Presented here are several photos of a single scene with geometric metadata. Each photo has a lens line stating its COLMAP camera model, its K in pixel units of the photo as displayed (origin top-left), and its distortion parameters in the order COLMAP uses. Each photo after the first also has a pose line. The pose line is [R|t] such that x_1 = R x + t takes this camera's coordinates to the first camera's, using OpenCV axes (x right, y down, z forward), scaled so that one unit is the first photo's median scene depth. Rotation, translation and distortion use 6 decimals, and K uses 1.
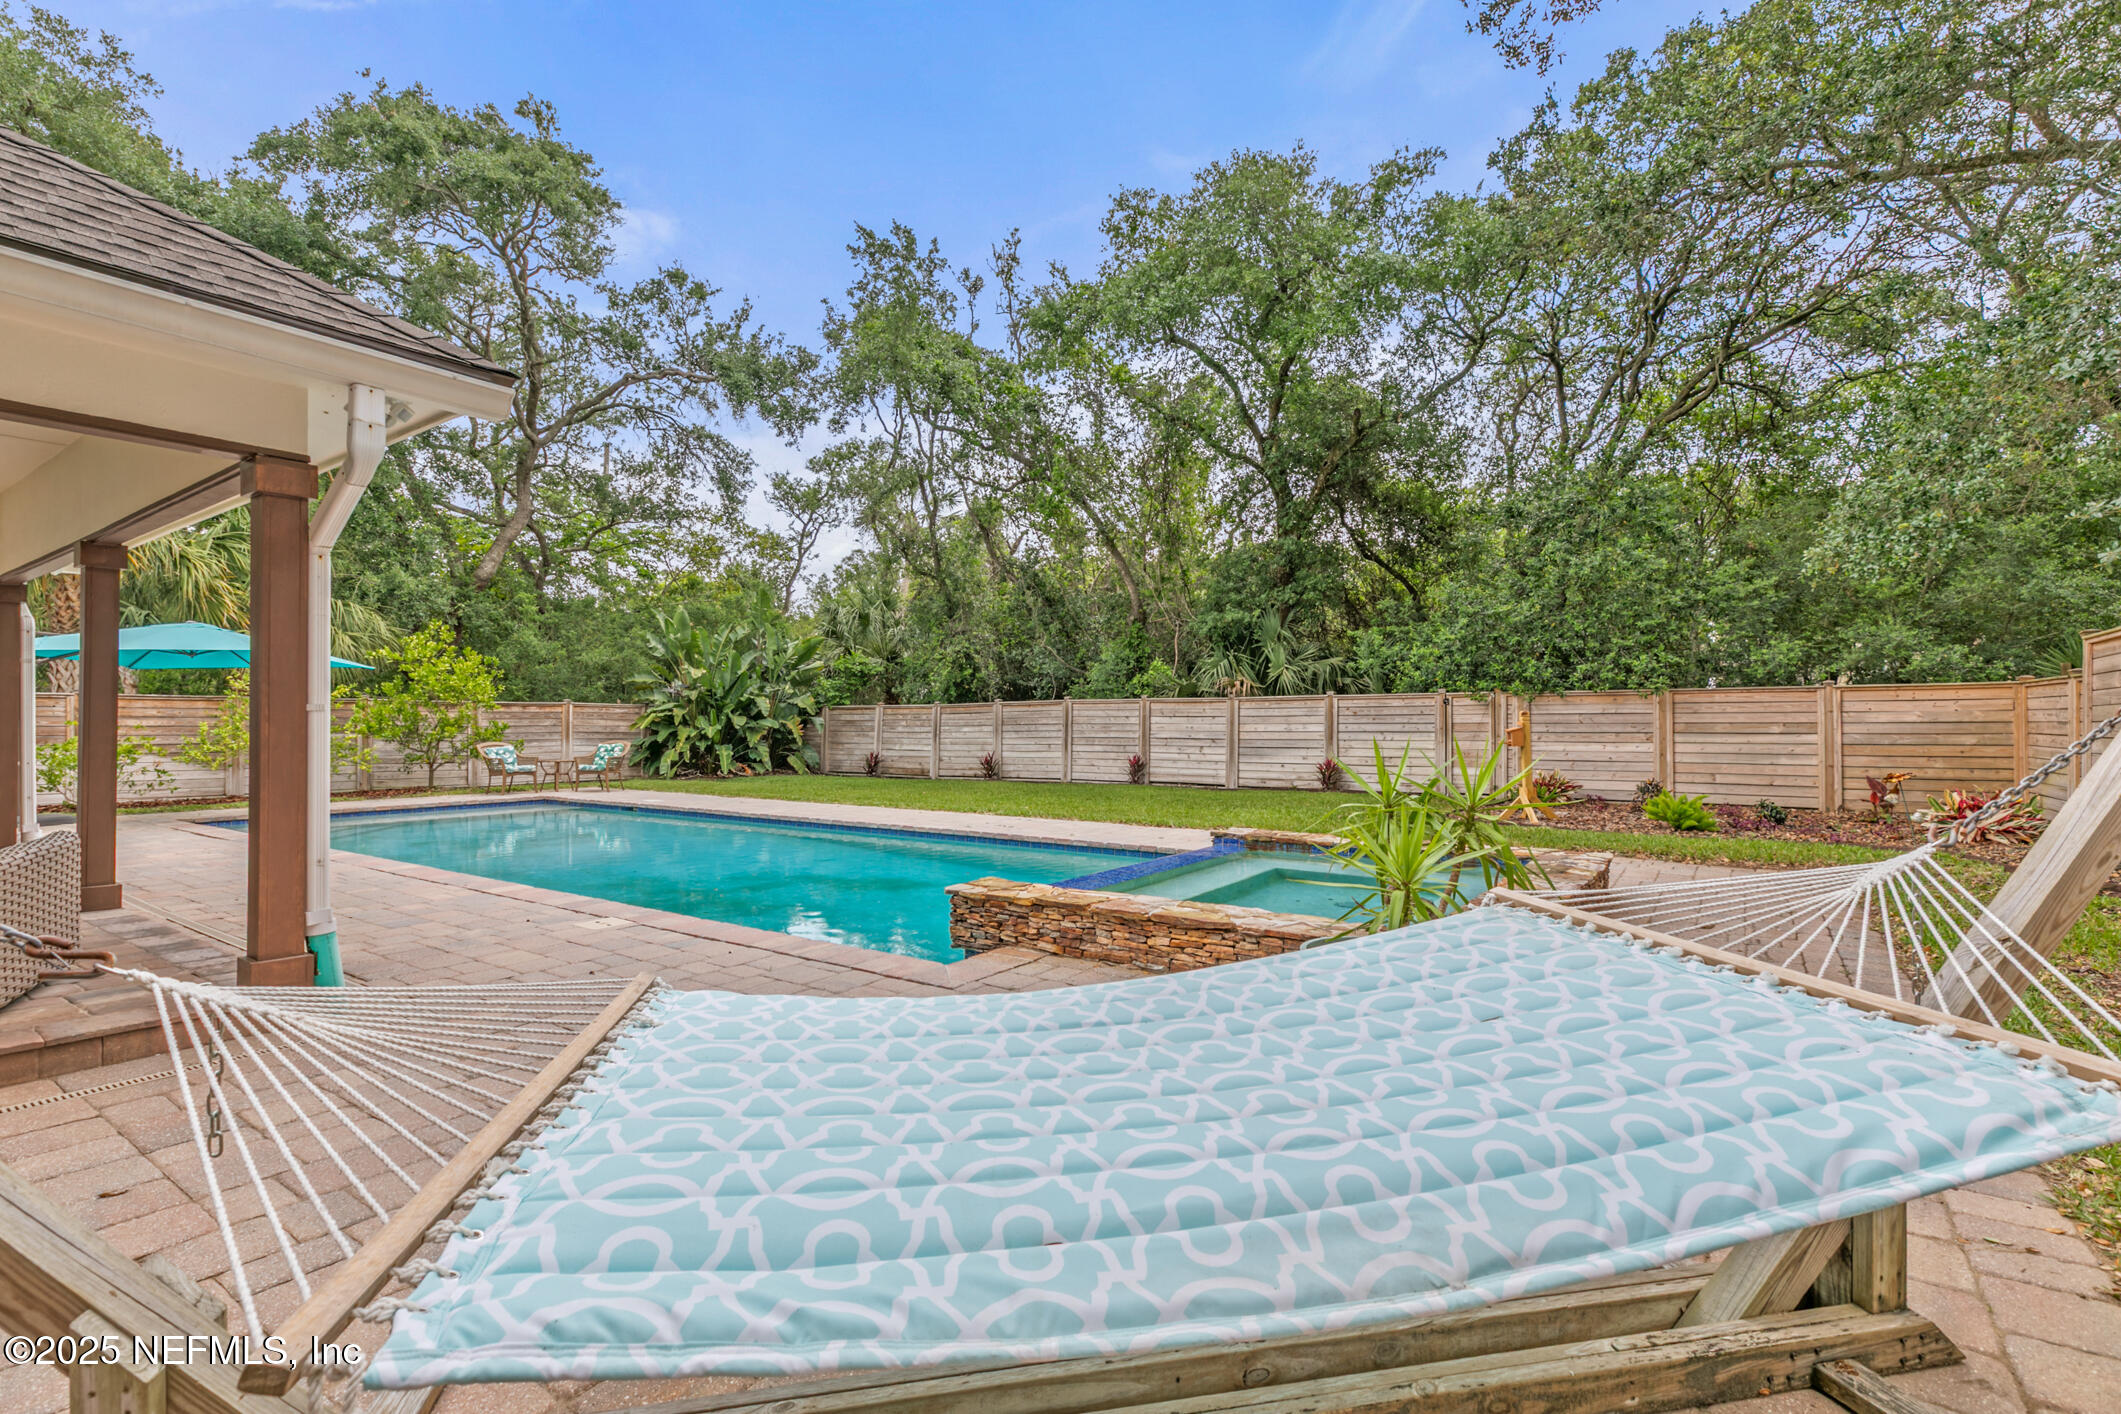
lens RADIAL K [[964.6, 0, 1060.5], [0, 964.6, 707.0], [0, 0, 1]] dist [0.002736, 0.000298]
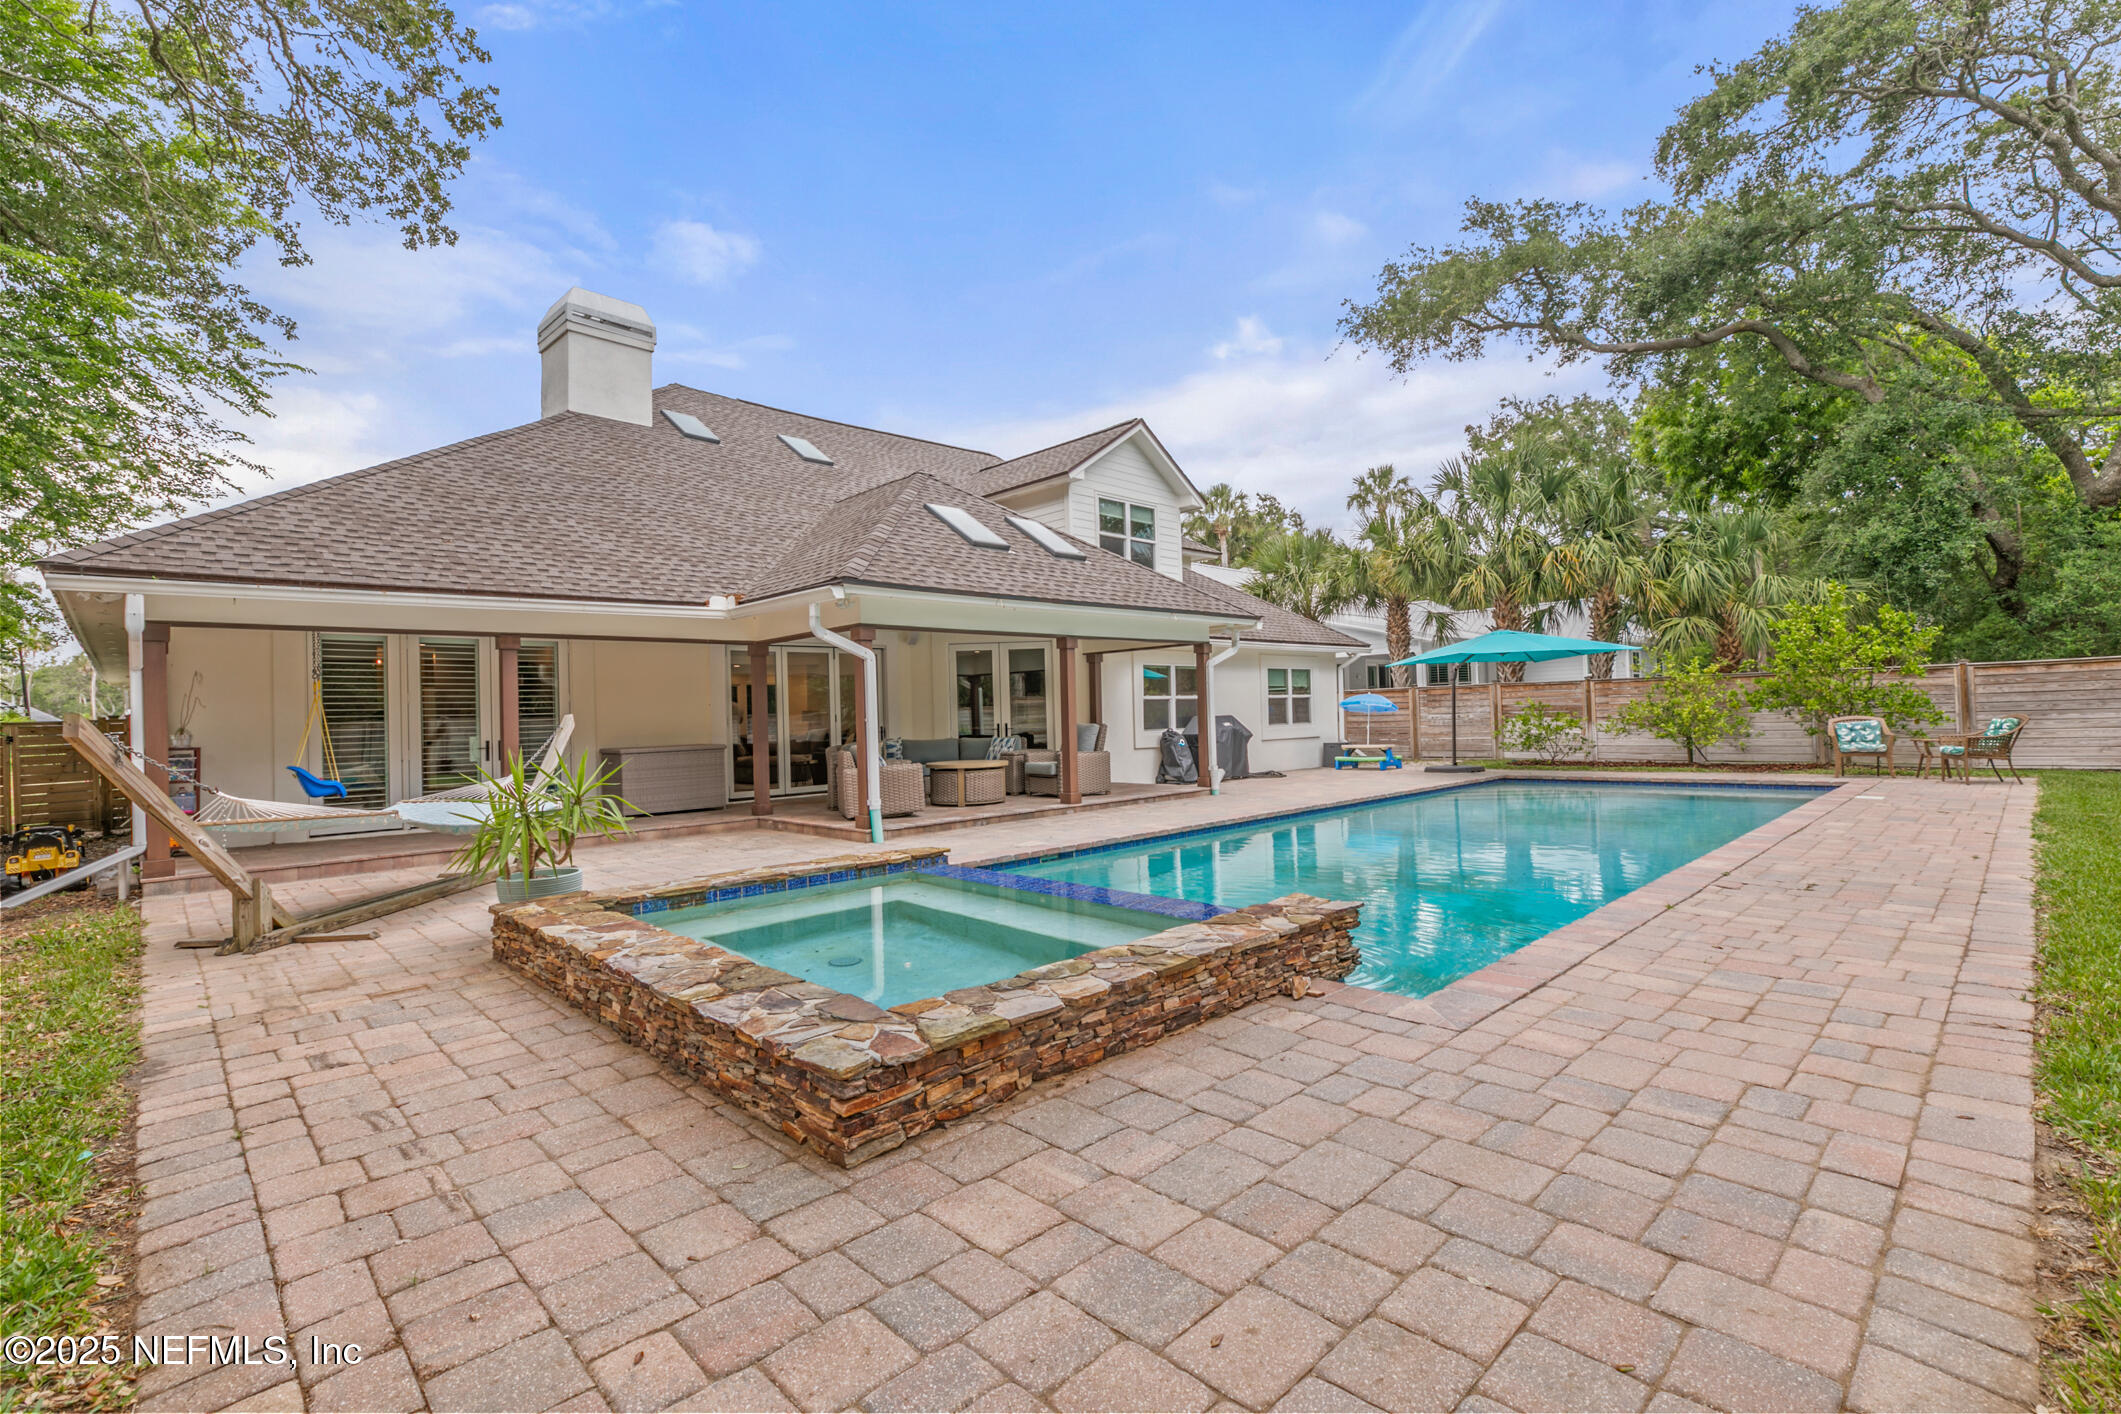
lens RADIAL K [[939.1, 0, 1065.7], [0, 939.1, 702.2], [0, 0, 1]] dist [0.001677, 0.000006]
pose [[-0.194349, -0.008689, -0.980894, 0.323292], [0.048320, 0.998662, -0.018421, 0.004863], [0.979742, -0.050977, -0.193669, 0.412732]]
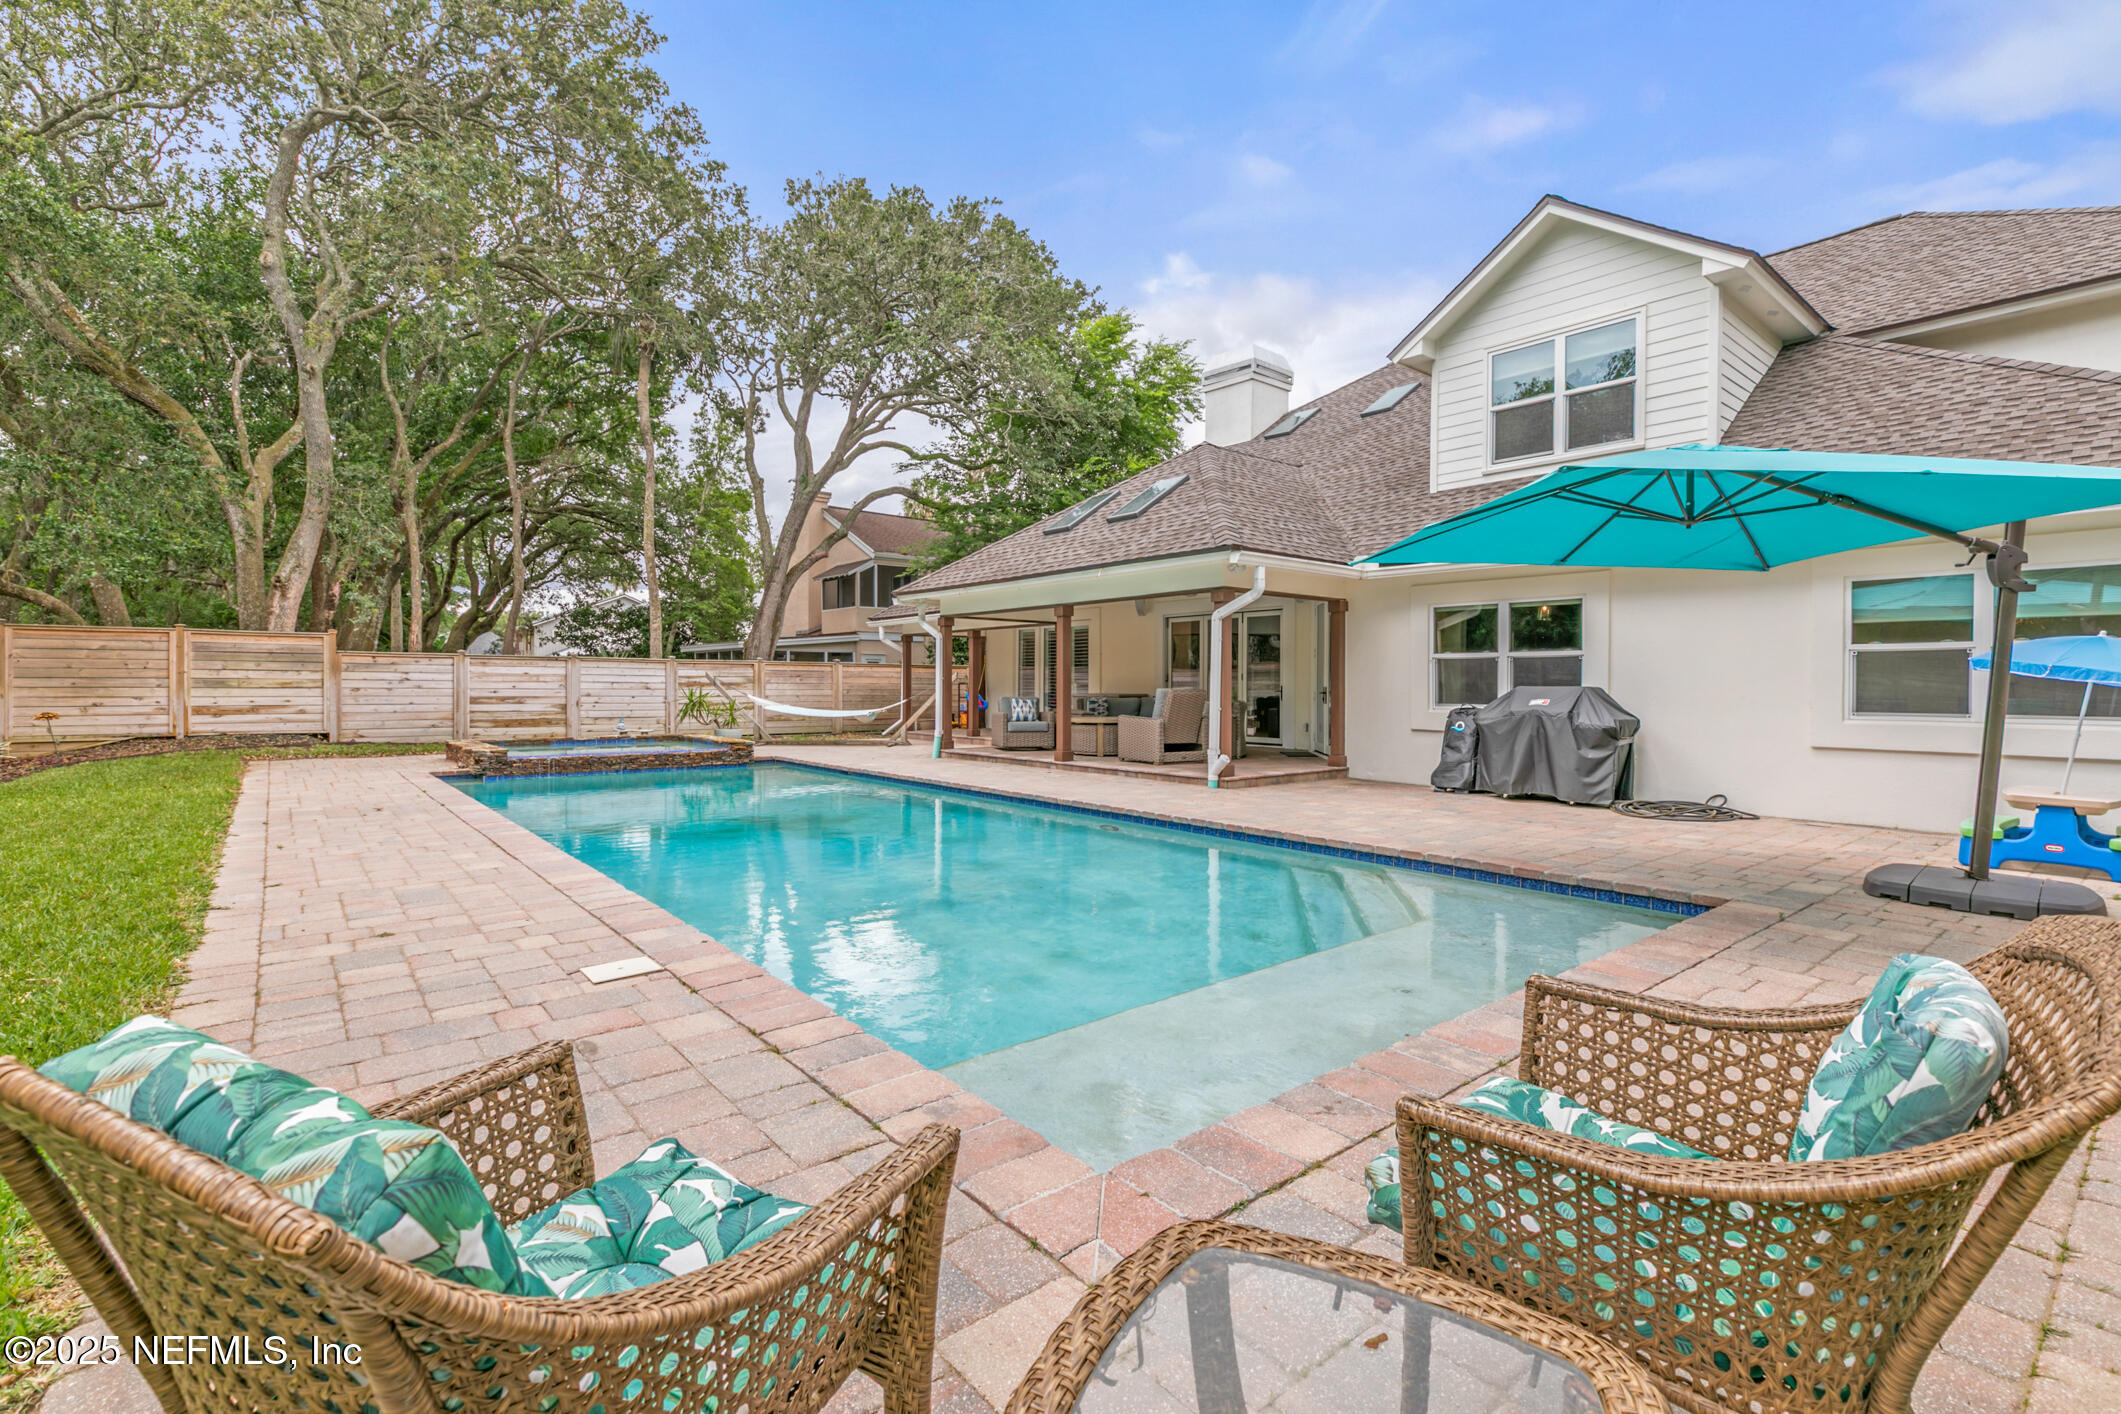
lens RADIAL K [[939.1, 0, 1065.7], [0, 939.1, 702.2], [0, 0, 1]] dist [0.001677, 0.000006]
pose [[-0.965099, -0.008543, 0.261745, -0.466162], [-0.008504, 0.999963, 0.001284, 0.018081], [-0.261747, -0.000987, -0.965136, 0.938669]]
